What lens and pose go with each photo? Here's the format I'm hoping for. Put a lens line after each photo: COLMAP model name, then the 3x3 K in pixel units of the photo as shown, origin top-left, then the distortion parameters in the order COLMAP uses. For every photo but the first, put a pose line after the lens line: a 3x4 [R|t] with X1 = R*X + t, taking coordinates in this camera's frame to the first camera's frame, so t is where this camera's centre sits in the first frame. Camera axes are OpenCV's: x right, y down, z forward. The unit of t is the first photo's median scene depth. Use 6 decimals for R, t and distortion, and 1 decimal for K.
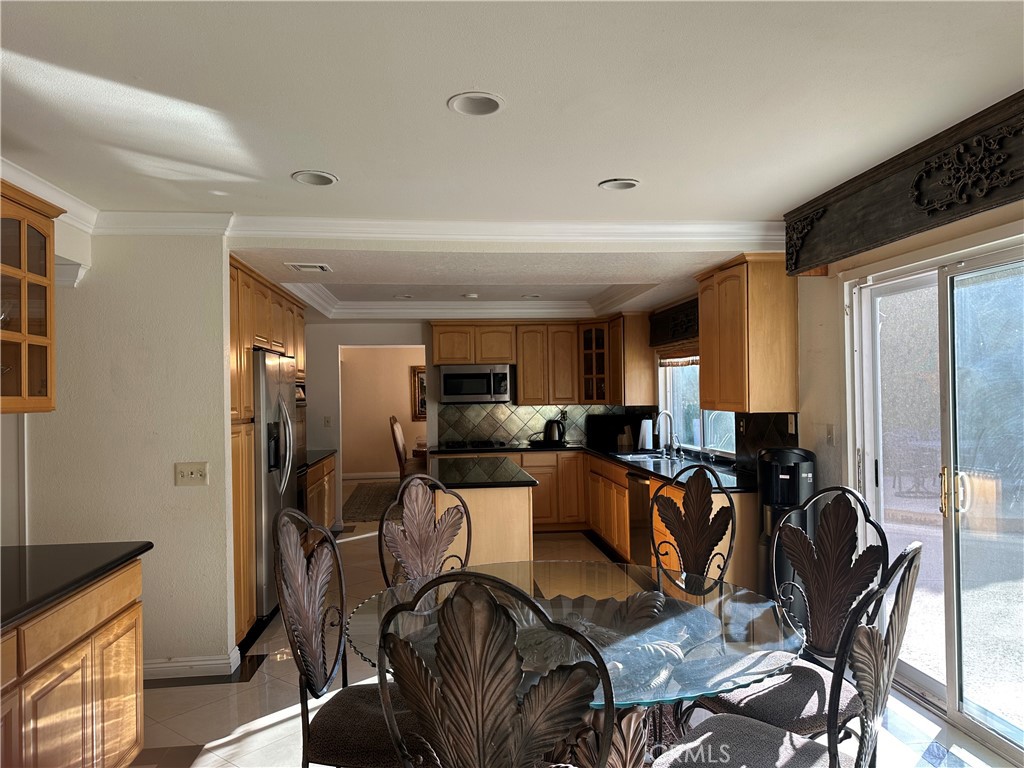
lens RADIAL K [[722.8, 0, 514.0], [0, 722.8, 387.4], [0, 0, 1]] dist [0.077133, -0.094621]
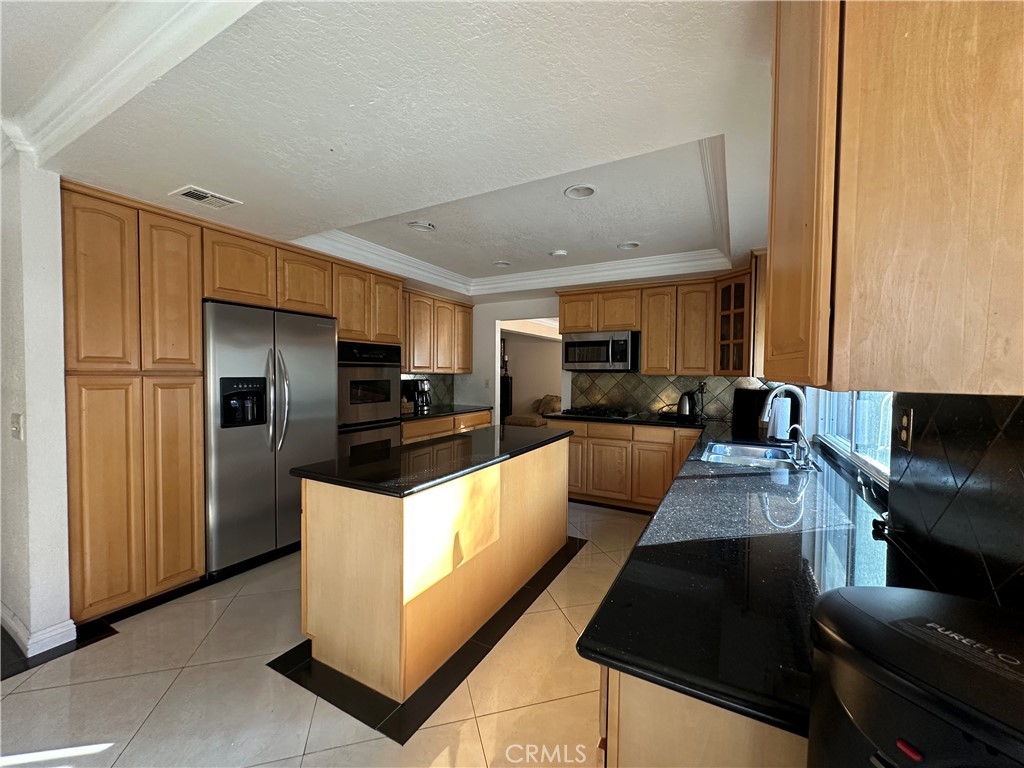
lens RADIAL K [[410.5, 0, 506.8], [0, 410.5, 385.5], [0, 0, 1]] dist [-0.007808, 0.001539]
pose [[0.814194, 0.041911, -0.579079, 0.175670], [-0.016568, 0.998662, 0.048984, 0.016039], [0.580357, -0.030288, 0.813799, 0.465989]]
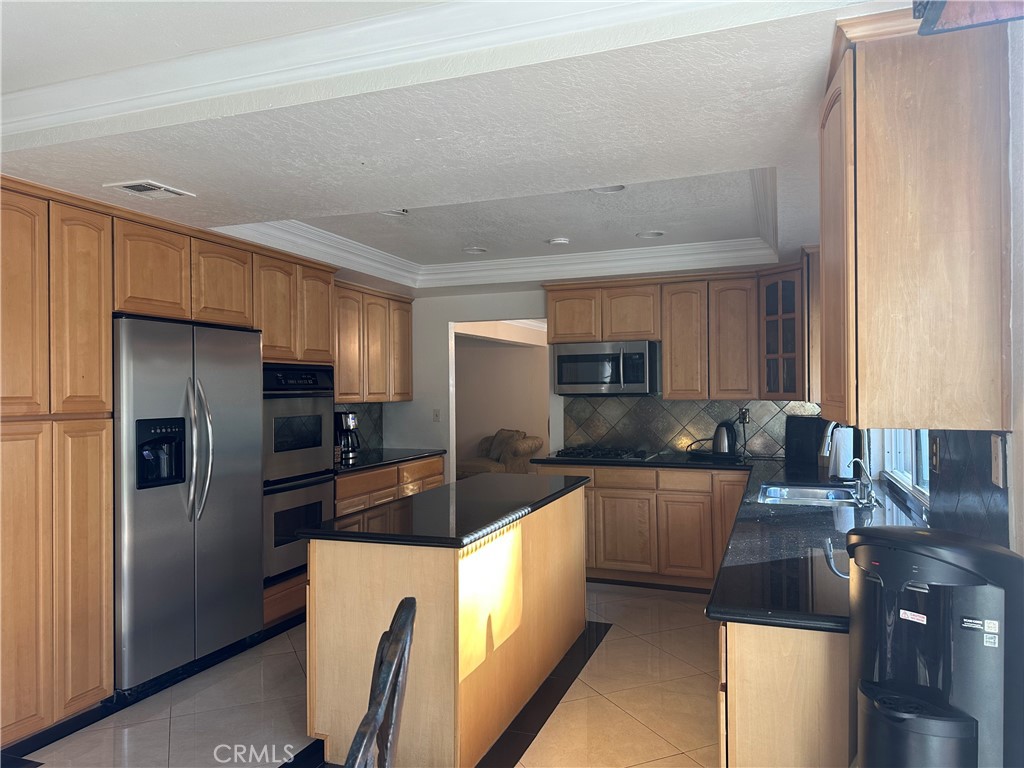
lens RADIAL K [[722.8, 0, 501.4], [0, 722.8, 383.7], [0, 0, 1]] dist [0.077133, -0.094621]
pose [[0.890694, 0.005629, -0.454568, 0.185052], [-0.002183, 0.999965, 0.008103, 0.004484], [0.454598, -0.006225, 0.890675, 0.312946]]
